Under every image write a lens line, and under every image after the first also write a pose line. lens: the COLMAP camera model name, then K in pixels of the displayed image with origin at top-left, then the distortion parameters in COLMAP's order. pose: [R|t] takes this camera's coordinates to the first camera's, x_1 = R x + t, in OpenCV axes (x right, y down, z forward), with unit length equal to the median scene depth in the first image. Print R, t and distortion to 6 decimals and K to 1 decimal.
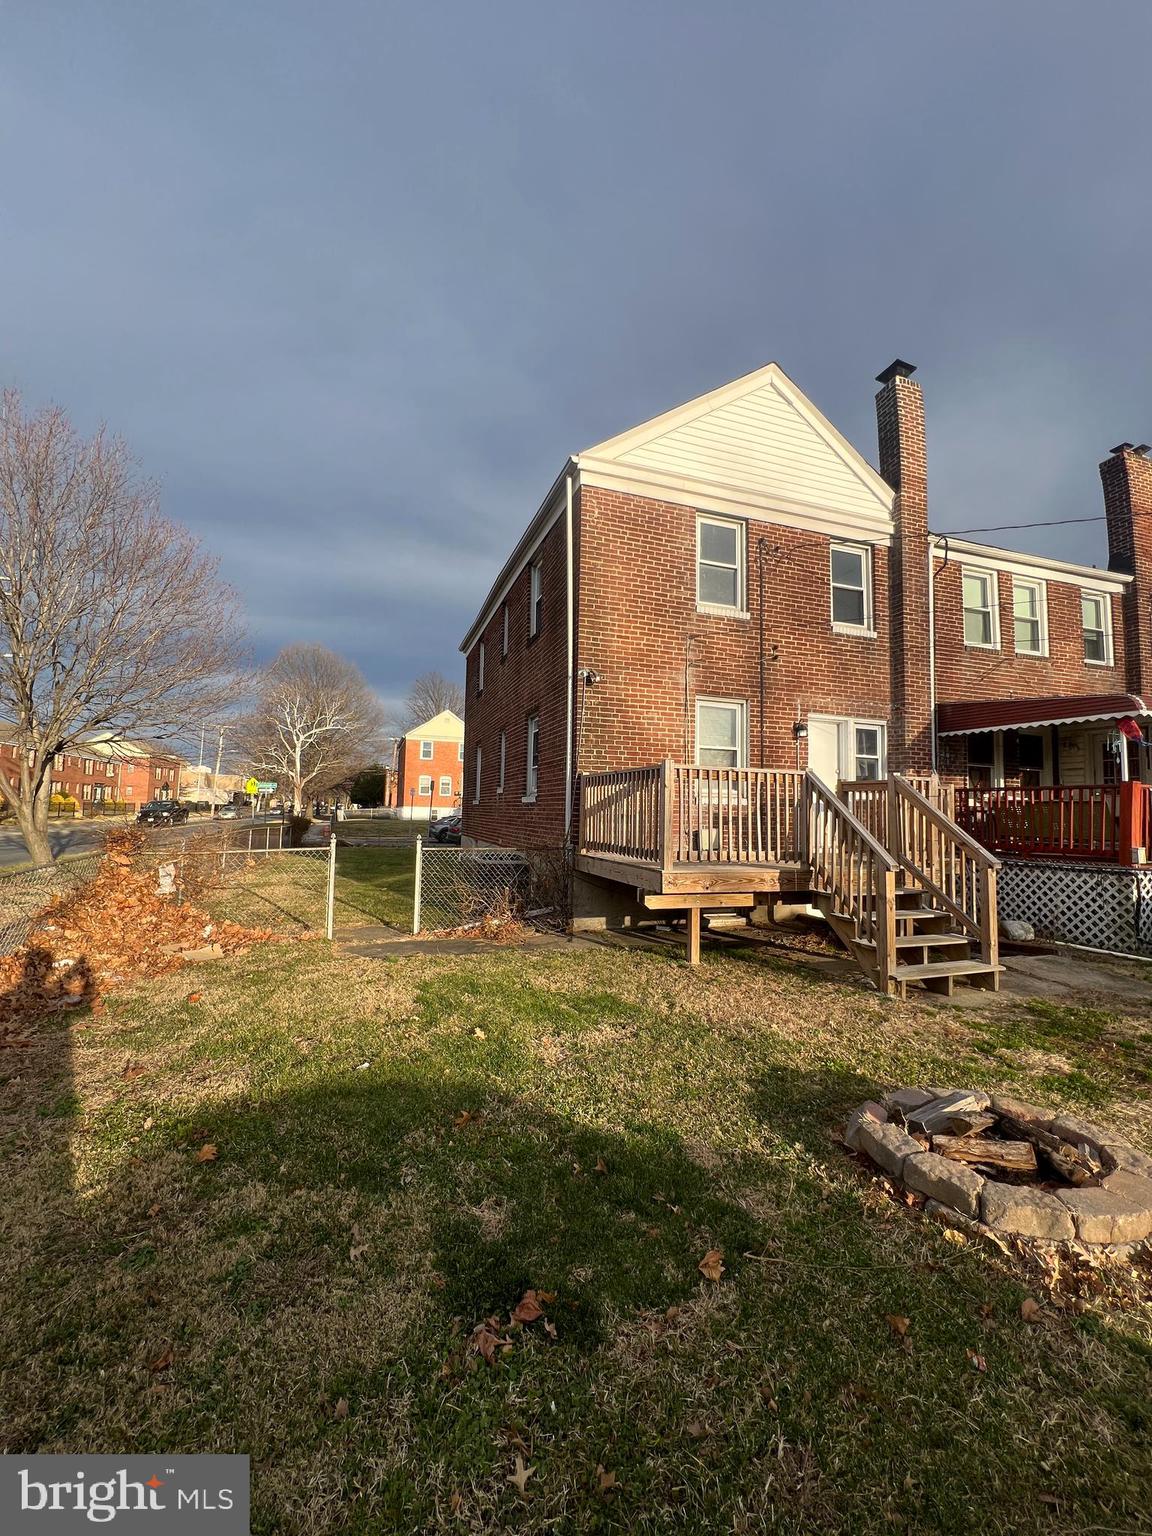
lens RADIAL K [[617.4, 0, 575.9], [0, 617.4, 771.4], [0, 0, 1]] dist [-0.003728, 0.000370]
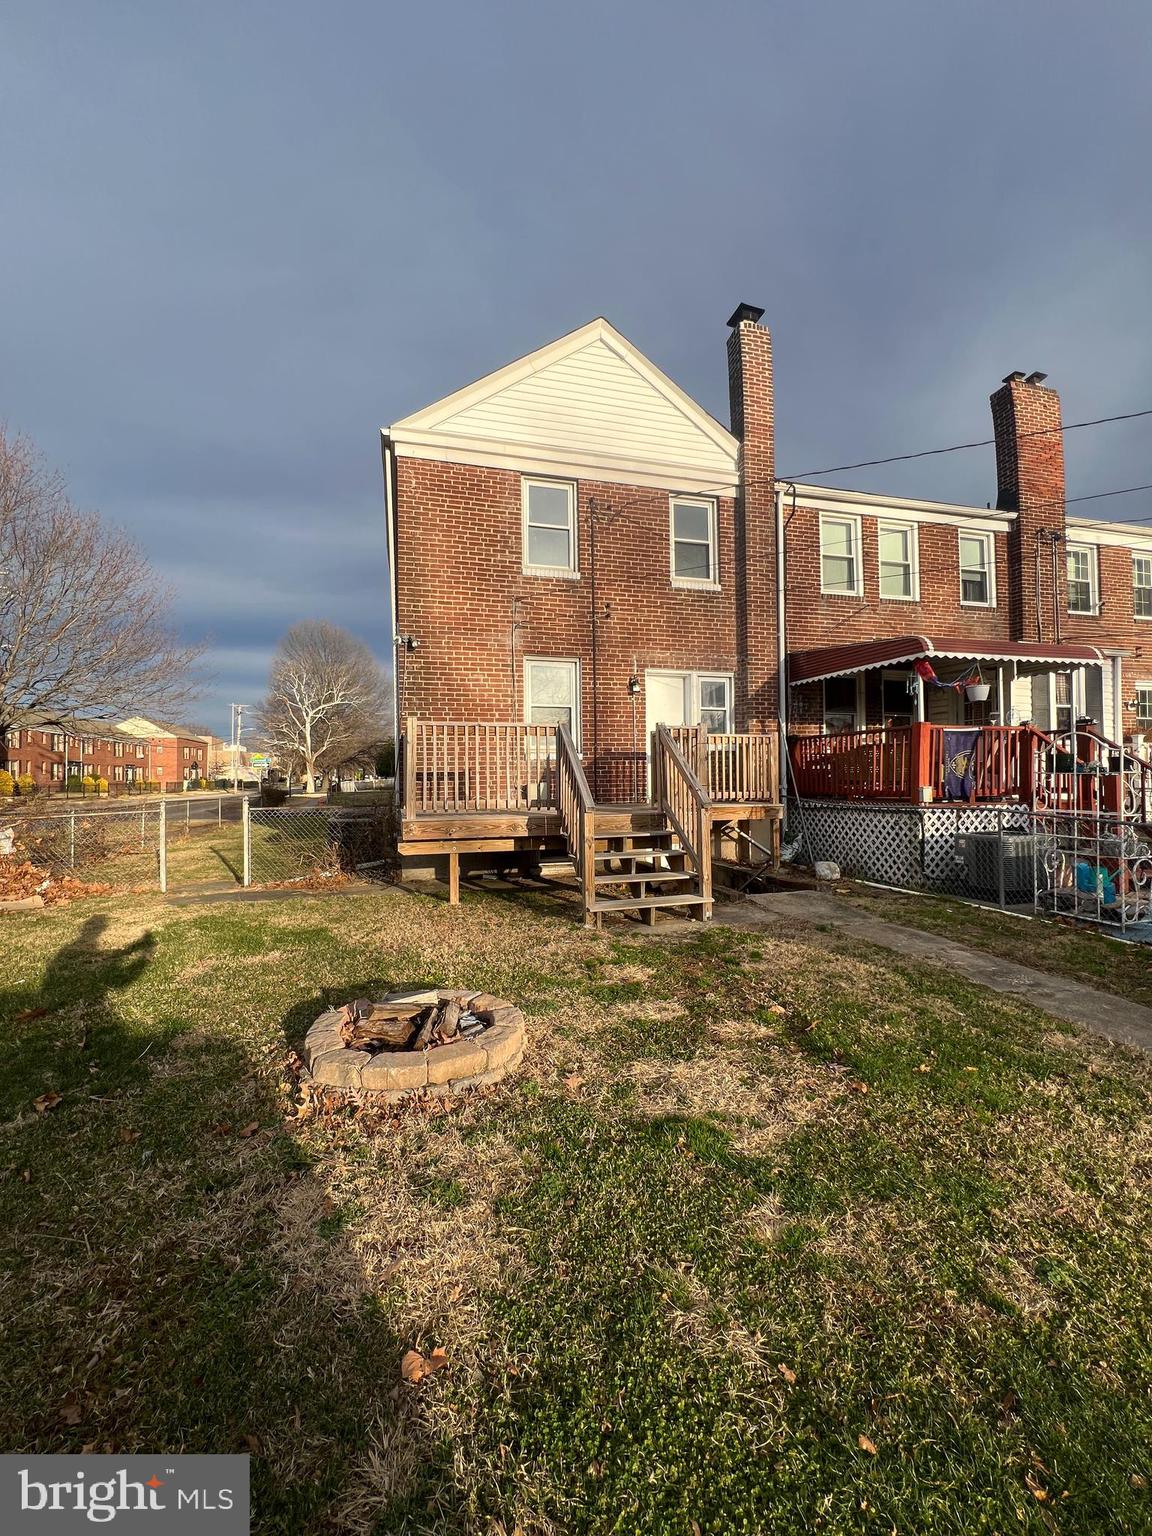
lens RADIAL K [[617.4, 0, 574.3], [0, 617.4, 771.1], [0, 0, 1]] dist [-0.003728, 0.000370]
pose [[0.997877, -0.033823, -0.055658, 0.315324], [0.036794, 0.997903, 0.053256, 0.017634], [0.053740, -0.055191, 0.997029, -0.042936]]
